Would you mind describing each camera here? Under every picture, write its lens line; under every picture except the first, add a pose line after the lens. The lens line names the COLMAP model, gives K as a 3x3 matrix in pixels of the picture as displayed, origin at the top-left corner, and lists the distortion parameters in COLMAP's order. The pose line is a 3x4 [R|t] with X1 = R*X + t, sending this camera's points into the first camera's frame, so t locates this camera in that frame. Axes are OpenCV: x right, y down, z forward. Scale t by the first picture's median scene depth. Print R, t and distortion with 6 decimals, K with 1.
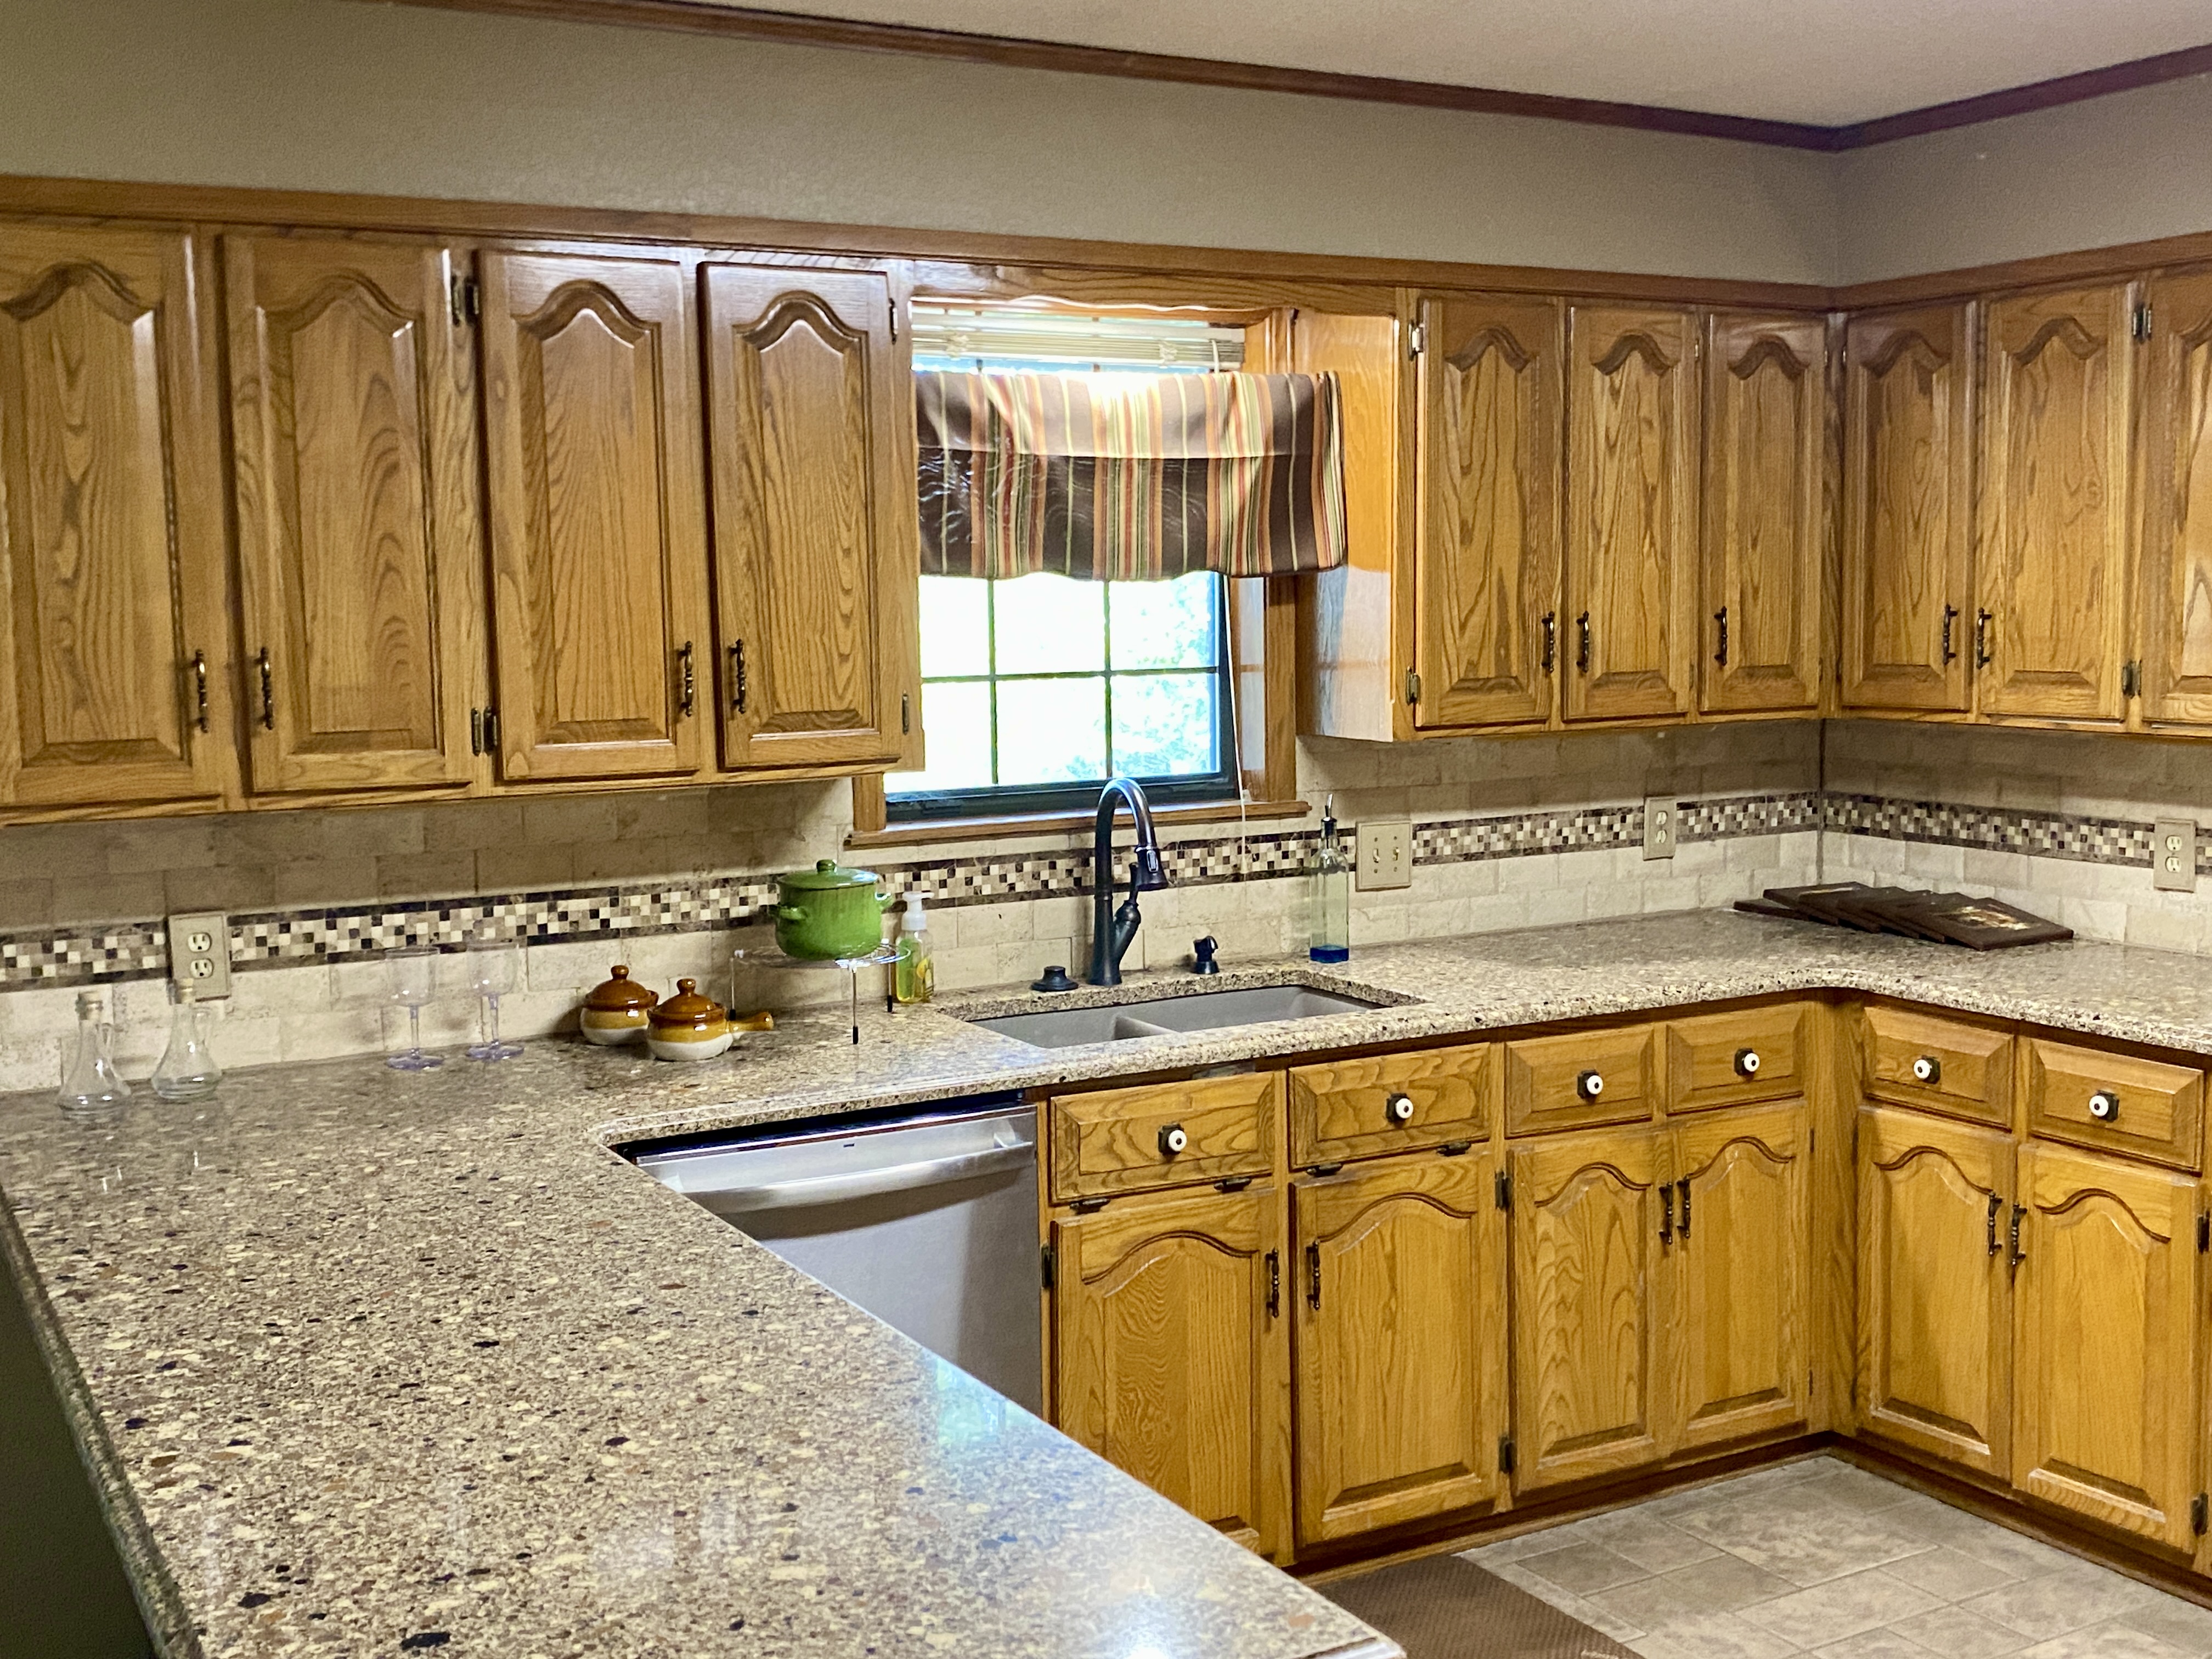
lens RADIAL K [[2401.3, 0, 1068.6], [0, 2401.3, 812.2], [0, 0, 1]] dist [0.092161, 0.000000]
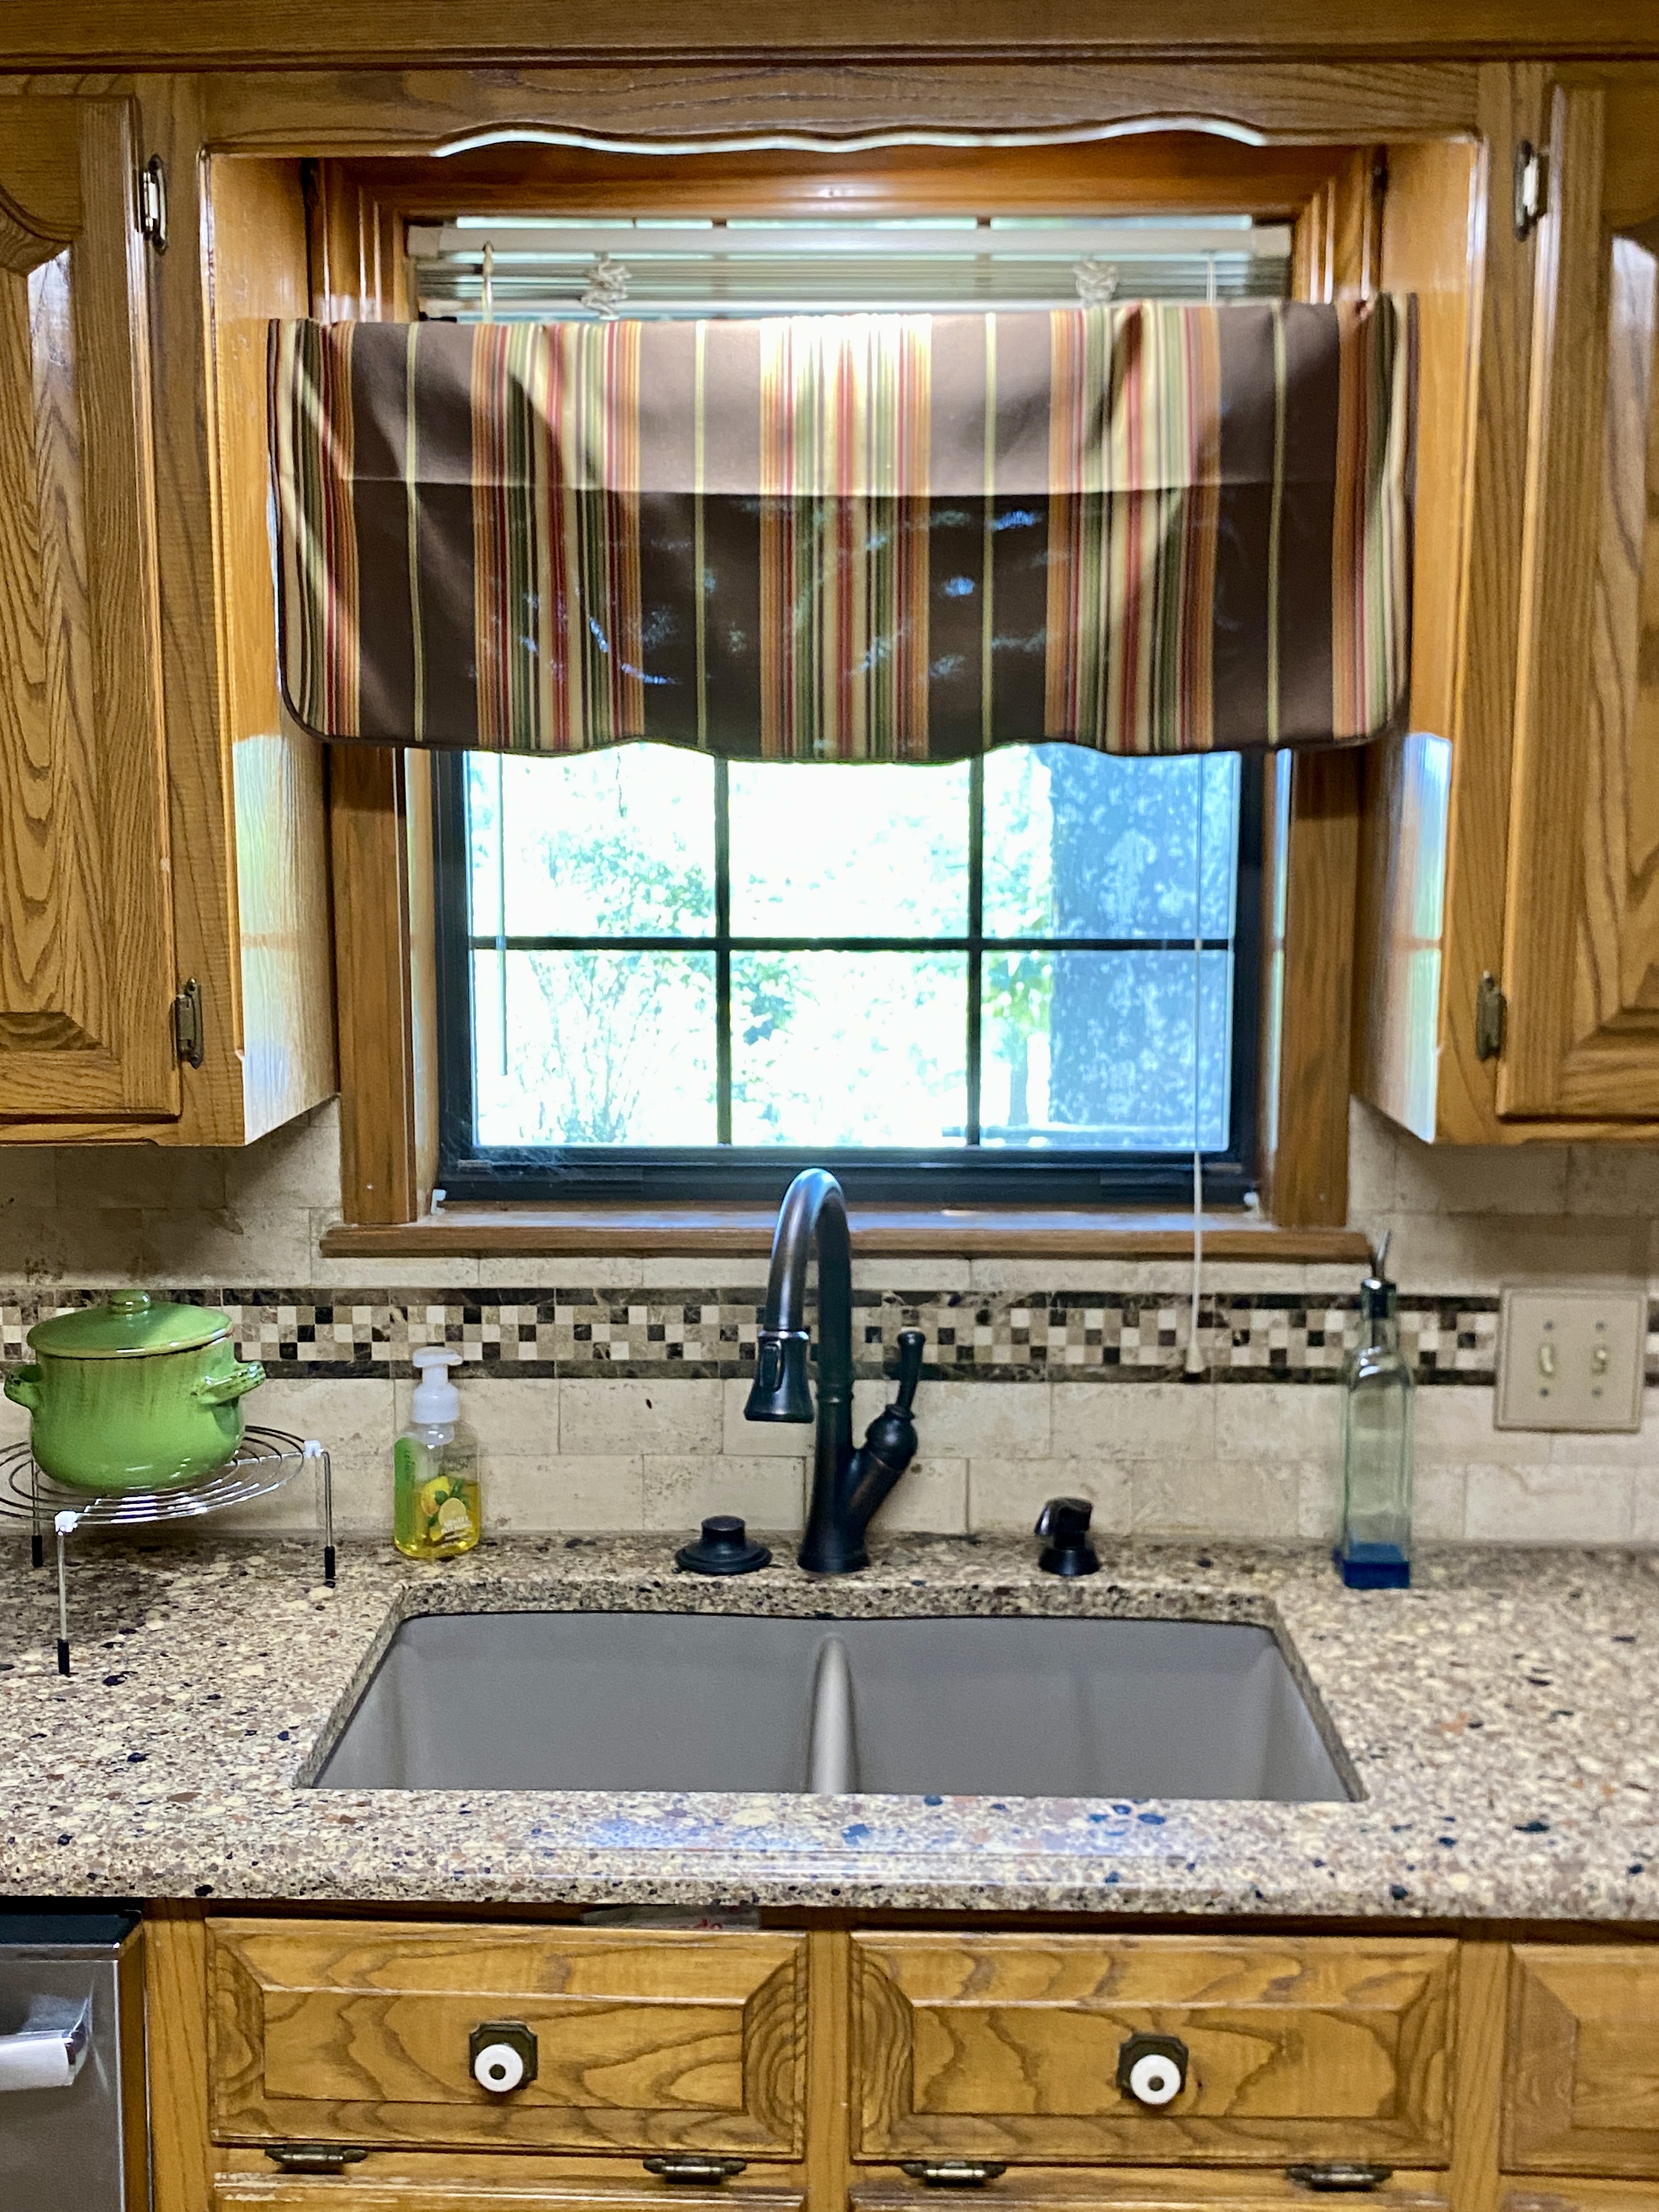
lens RADIAL K [[2351.3, 0, 807.9], [0, 2351.3, 1102.7], [0, 0, 1]] dist [0.027939, 0.000000]
pose [[0.859770, 0.088233, -0.503001, 0.254137], [-0.062491, 0.995737, 0.067851, -0.059128], [0.506843, -0.026903, 0.861618, 0.585226]]
